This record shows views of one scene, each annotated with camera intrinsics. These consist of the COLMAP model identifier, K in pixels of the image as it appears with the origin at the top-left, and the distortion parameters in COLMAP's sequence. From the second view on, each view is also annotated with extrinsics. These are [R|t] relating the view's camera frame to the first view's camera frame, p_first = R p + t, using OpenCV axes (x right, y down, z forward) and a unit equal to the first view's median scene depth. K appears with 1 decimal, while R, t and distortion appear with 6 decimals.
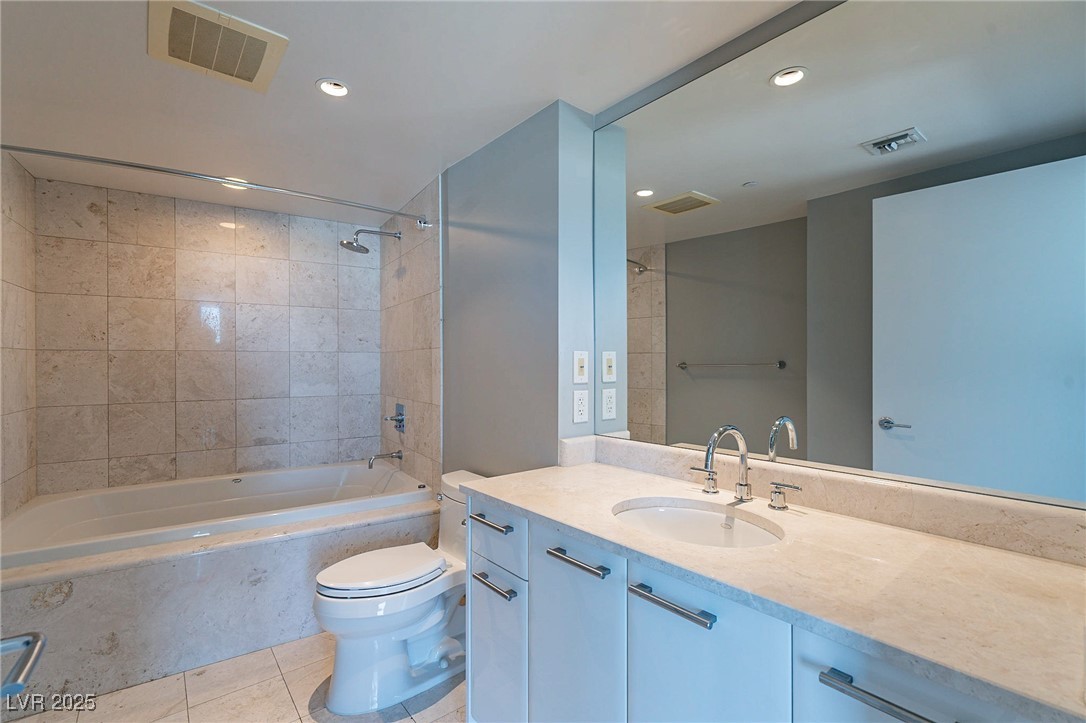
lens RADIAL K [[483.8, 0, 541.8], [0, 483.8, 362.8], [0, 0, 1]] dist [-0.003376, -0.000530]
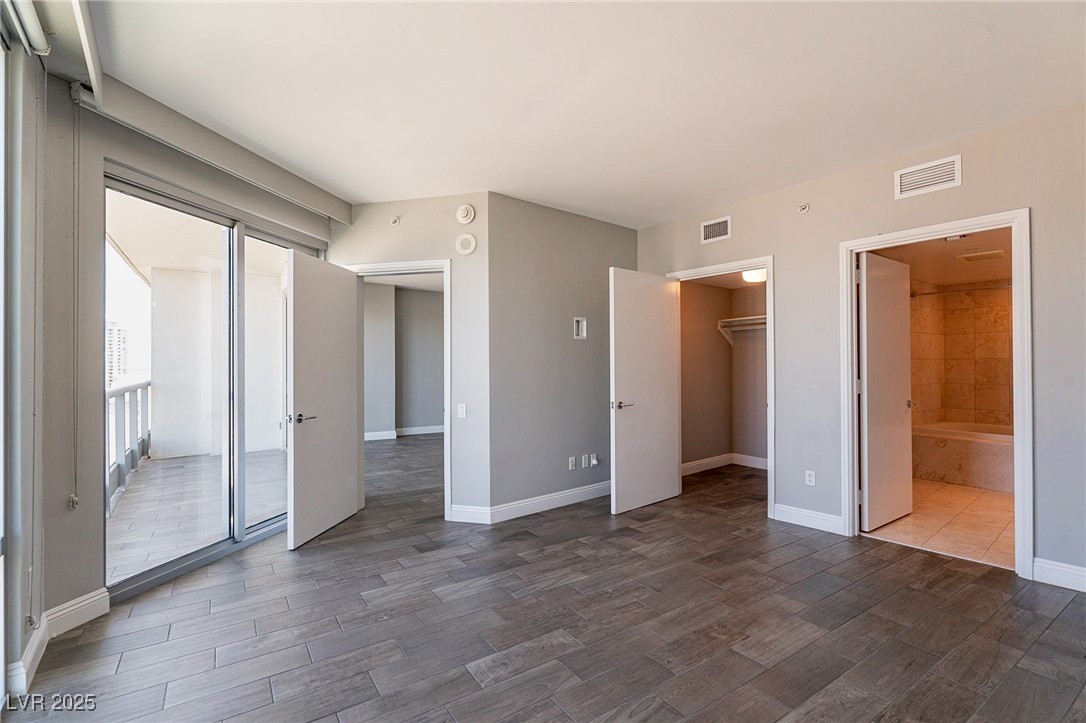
lens RADIAL K [[483.8, 0, 541.7], [0, 483.8, 368.4], [0, 0, 1]] dist [-0.003376, -0.000530]
pose [[-0.001014, -0.002555, -0.999996, 1.266861], [0.000179, 0.999997, -0.002555, 0.023039], [0.999999, -0.000182, -0.001013, -0.936952]]
